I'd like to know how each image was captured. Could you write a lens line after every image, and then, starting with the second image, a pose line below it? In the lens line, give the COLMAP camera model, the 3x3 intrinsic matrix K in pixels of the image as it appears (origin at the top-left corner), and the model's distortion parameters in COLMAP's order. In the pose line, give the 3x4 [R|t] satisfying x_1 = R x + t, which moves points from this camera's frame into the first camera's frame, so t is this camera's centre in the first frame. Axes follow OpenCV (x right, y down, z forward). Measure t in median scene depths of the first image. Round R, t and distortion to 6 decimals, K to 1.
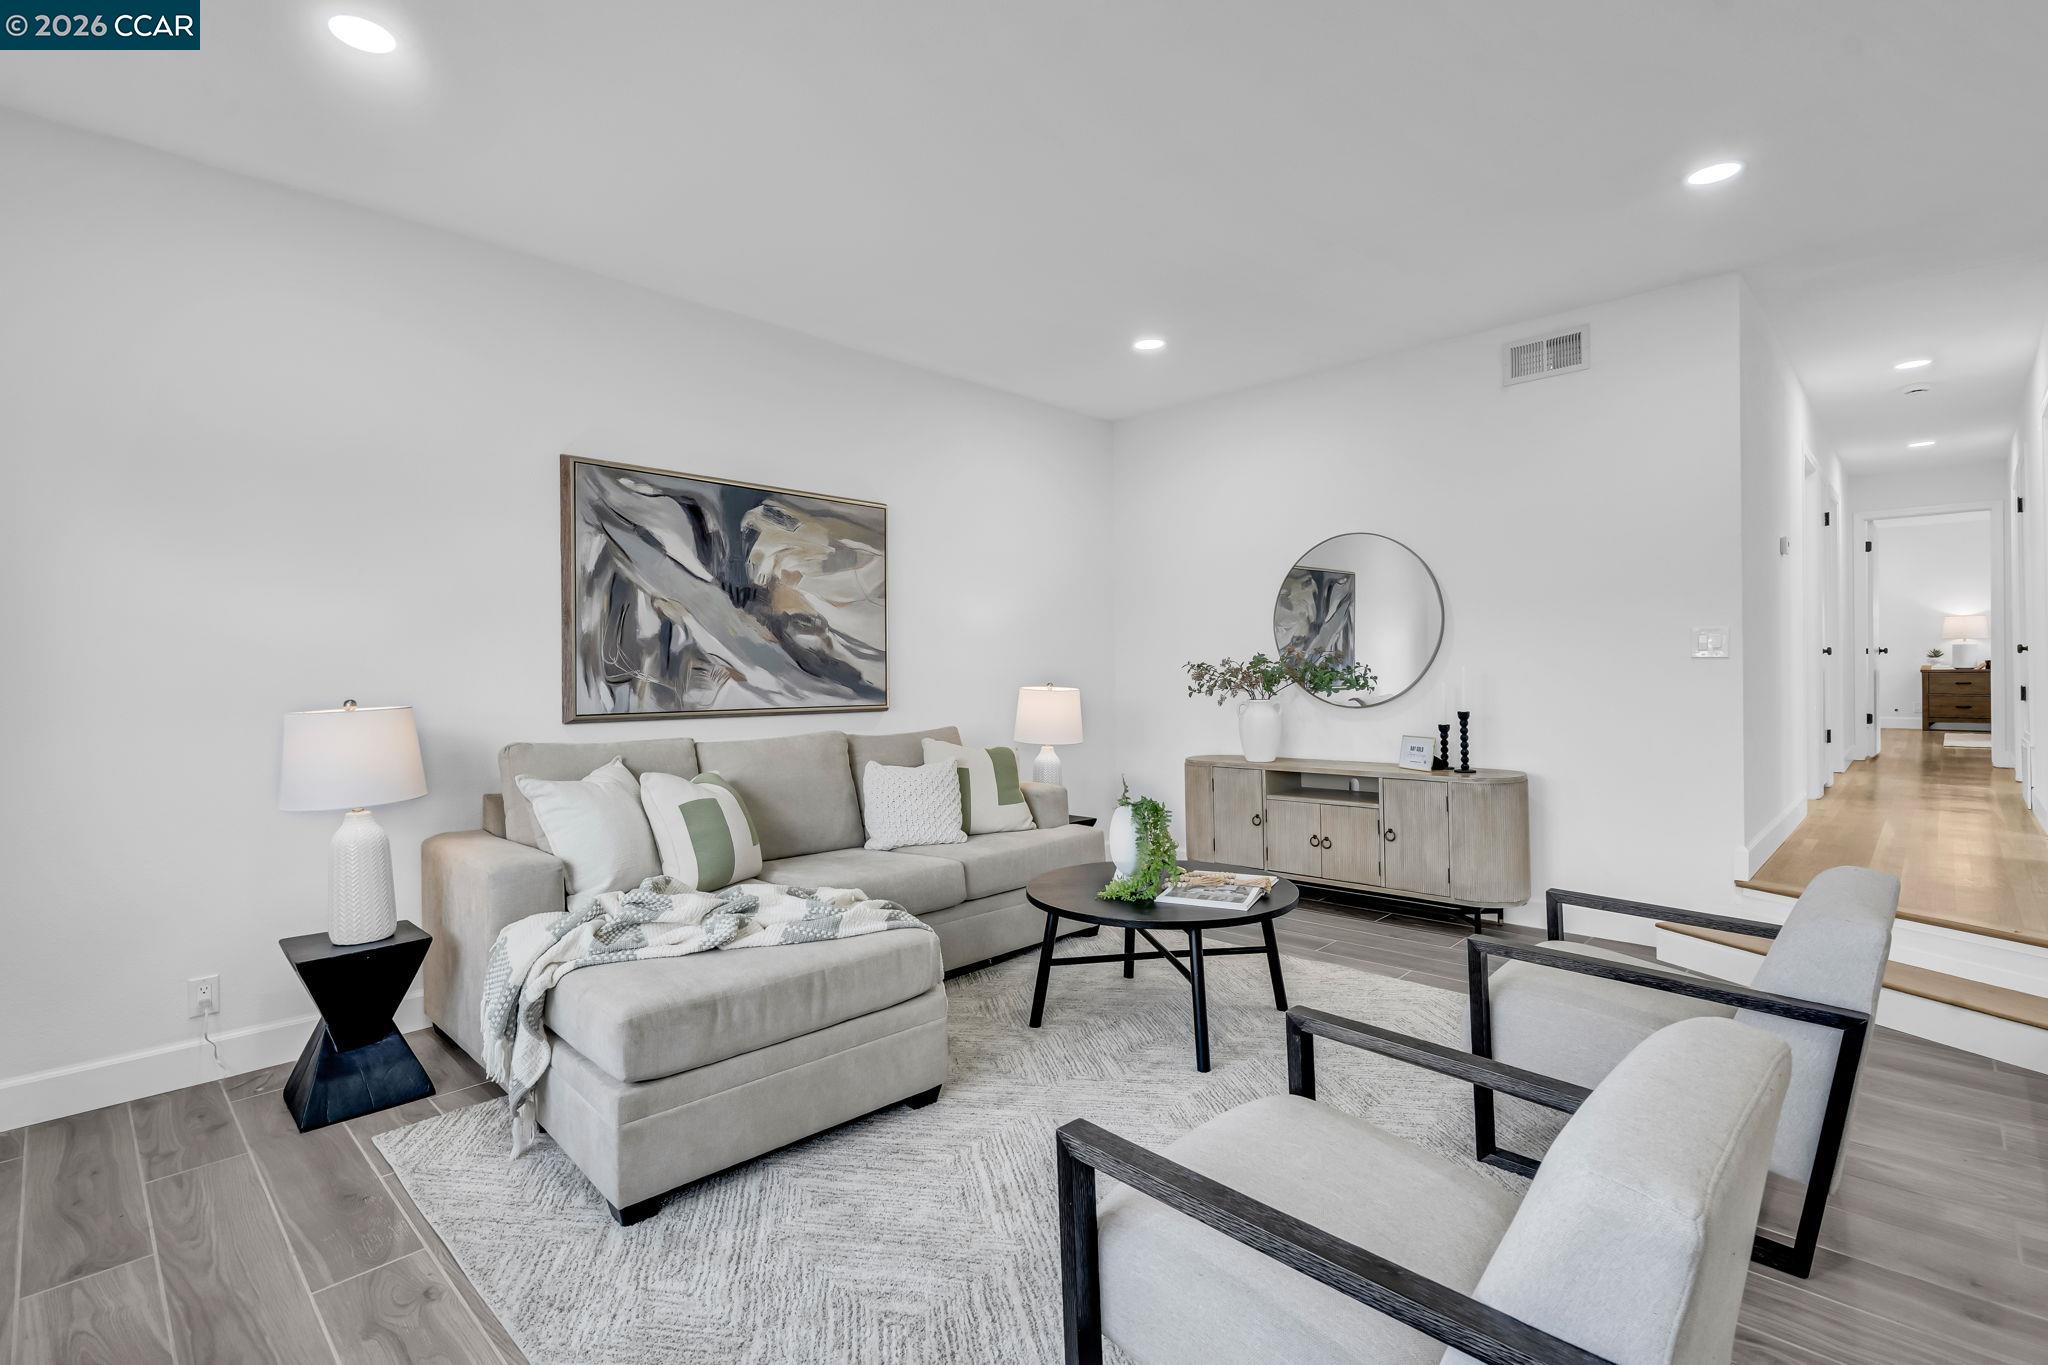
lens RADIAL K [[938.0, 0, 1016.5], [0, 938.0, 676.2], [0, 0, 1]] dist [-0.001303, 0.001205]
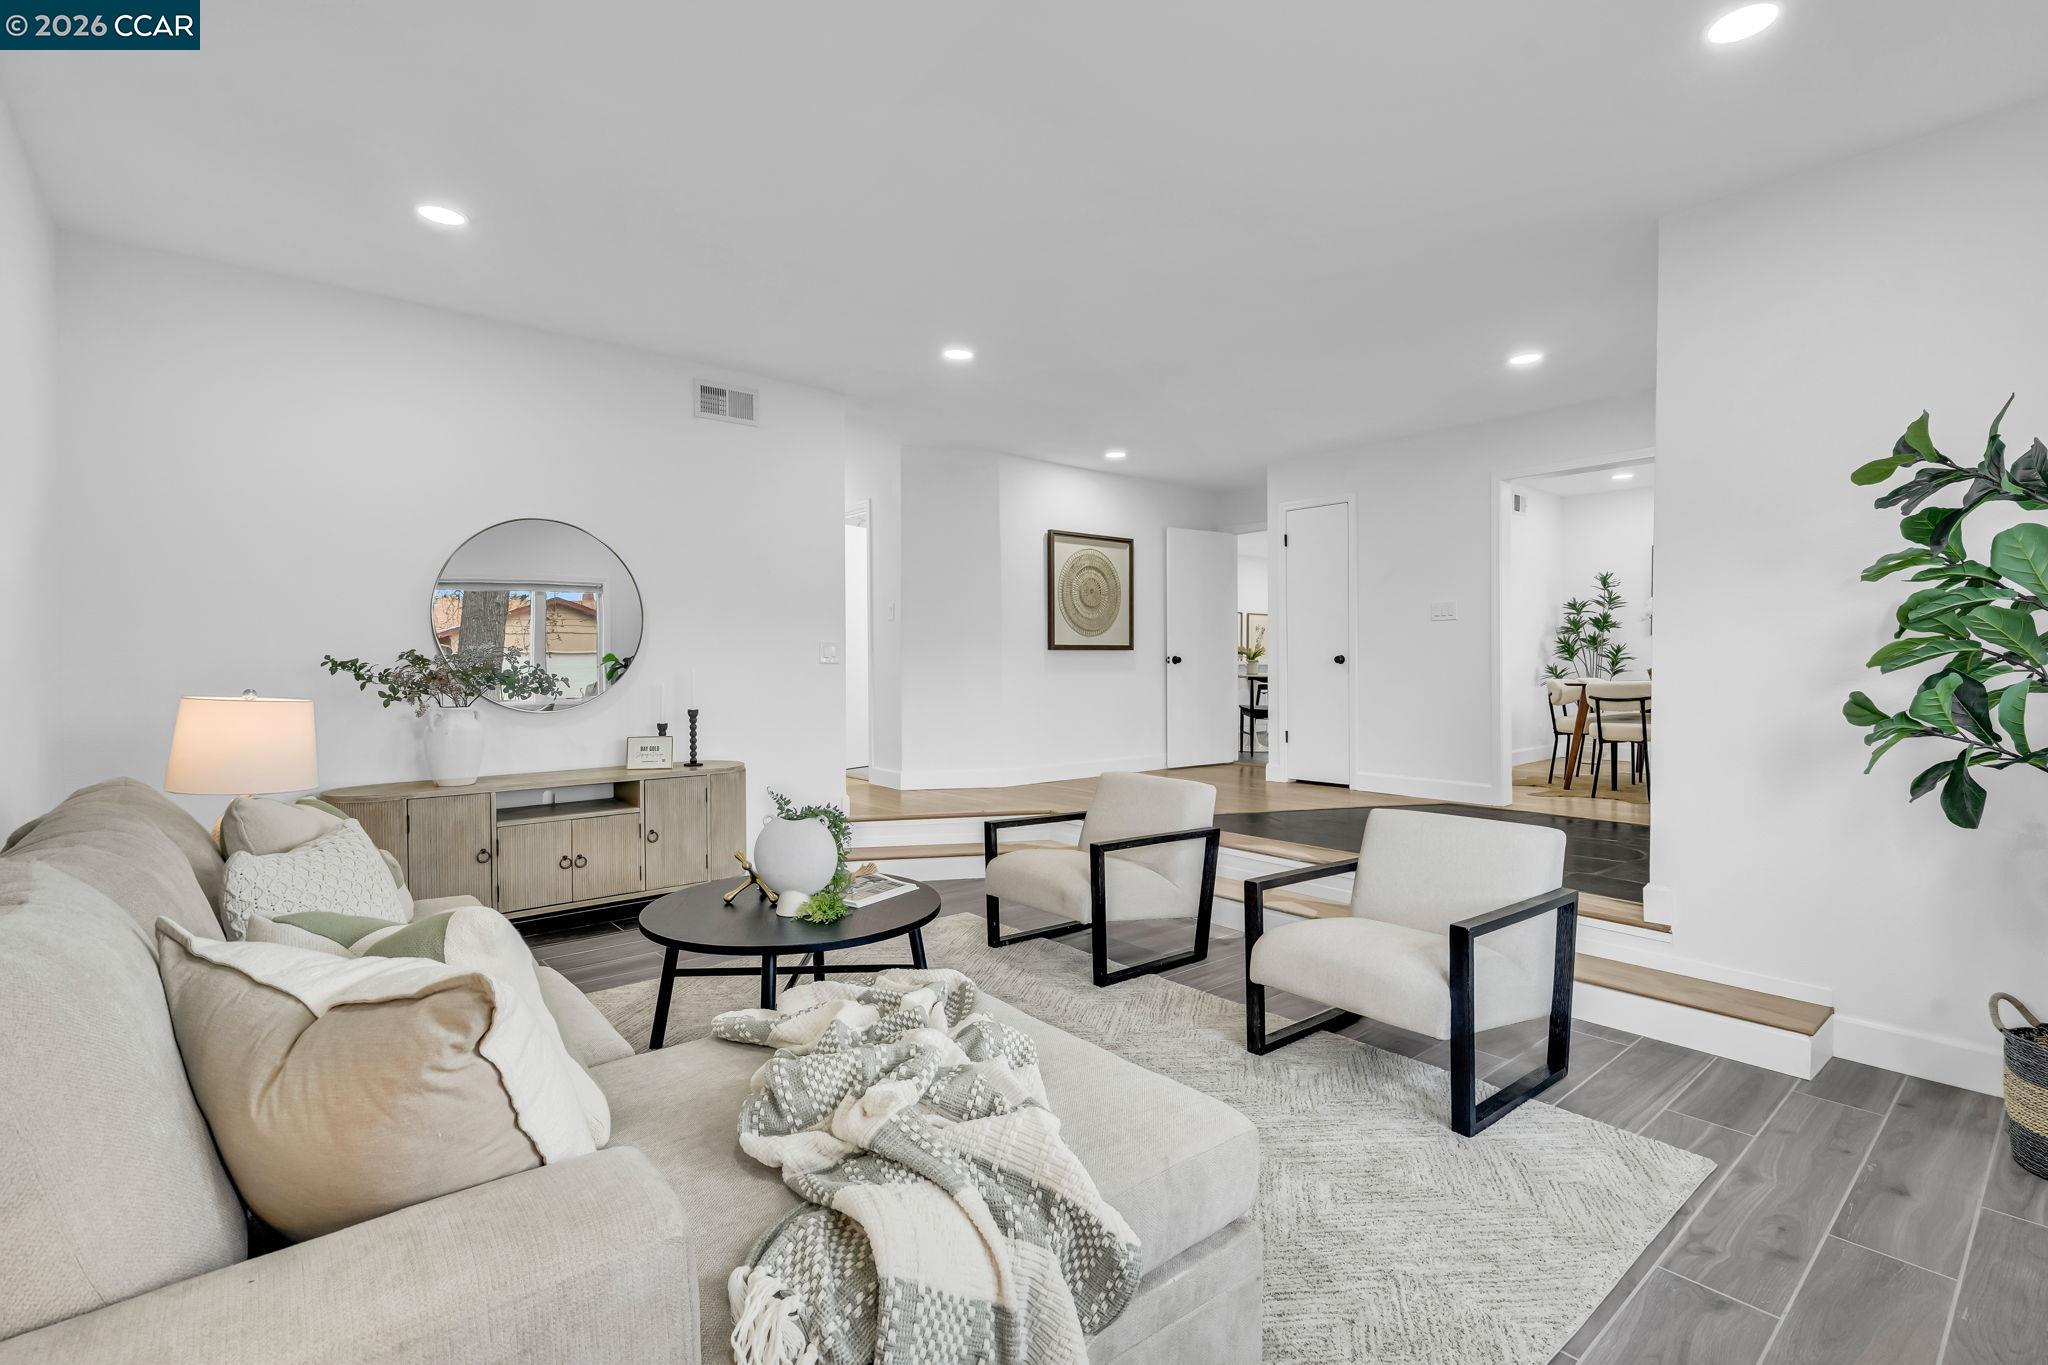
lens RADIAL K [[938.0, 0, 1019.8], [0, 938.0, 680.7], [0, 0, 1]] dist [-0.001303, 0.001205]
pose [[0.117658, -0.002275, 0.993052, -0.869973], [0.011259, 0.999936, 0.000957, 0.012162], [-0.992990, 0.011069, 0.117676, 0.787844]]
